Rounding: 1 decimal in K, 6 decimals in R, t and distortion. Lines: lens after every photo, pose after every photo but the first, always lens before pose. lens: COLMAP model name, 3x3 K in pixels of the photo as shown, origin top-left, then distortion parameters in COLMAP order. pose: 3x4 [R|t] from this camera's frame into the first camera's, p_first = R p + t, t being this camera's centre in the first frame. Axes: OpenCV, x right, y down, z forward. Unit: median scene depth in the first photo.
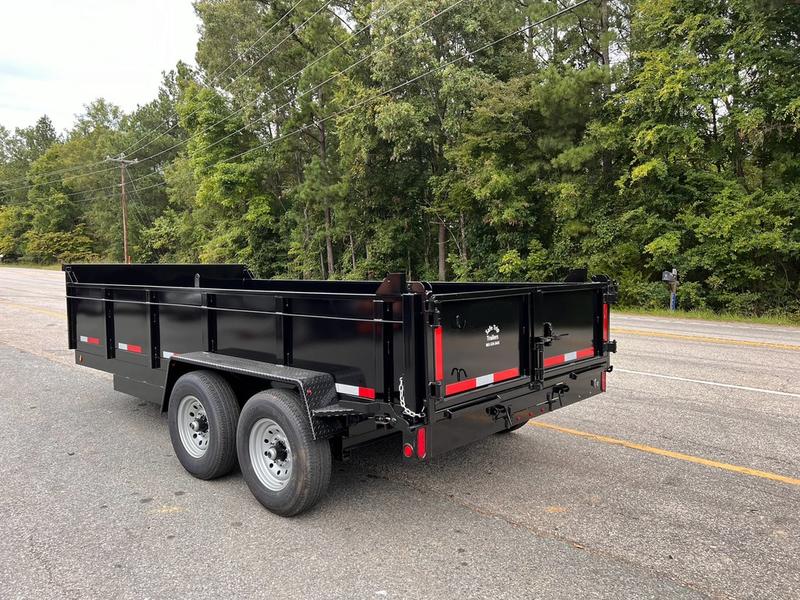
lens RADIAL K [[594.2, 0, 393.9], [0, 594.2, 301.9], [0, 0, 1]] dist [0.039729, -0.045884]
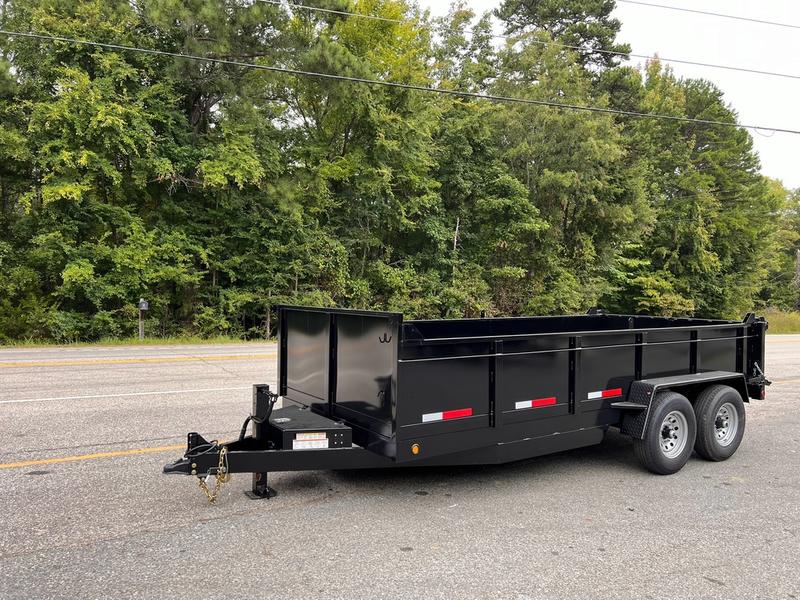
lens RADIAL K [[594.2, 0, 405.8], [0, 594.2, 308.0], [0, 0, 1]] dist [0.039729, -0.045884]
pose [[0.241667, -0.017499, 0.970201, -0.346345], [0.044240, 0.998996, 0.006999, -0.020733], [-0.969350, 0.041230, 0.242198, 0.245496]]
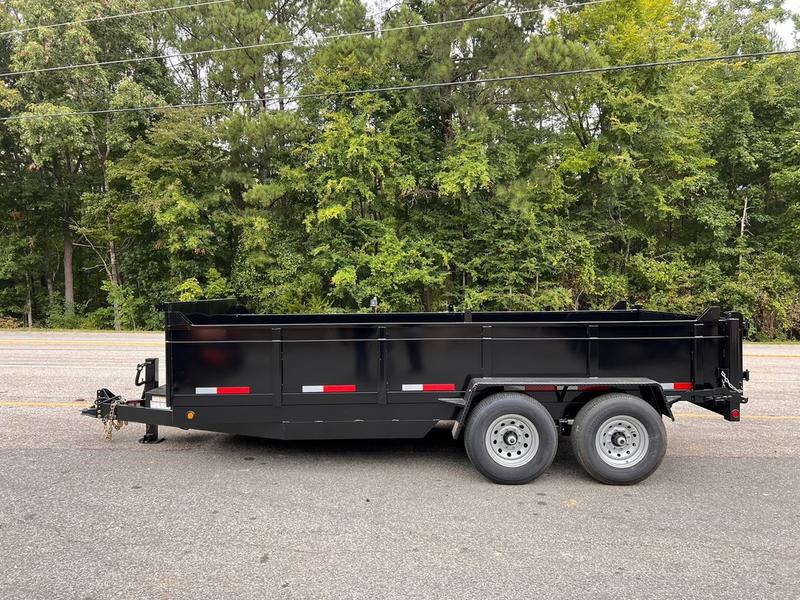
lens RADIAL K [[594.2, 0, 400.3], [0, 594.2, 303.7], [0, 0, 1]] dist [0.039729, -0.045884]
pose [[0.737921, -0.013039, 0.674761, -0.254626], [0.040443, 0.998871, -0.024927, -0.007982], [-0.673674, 0.045683, 0.737615, 0.053734]]
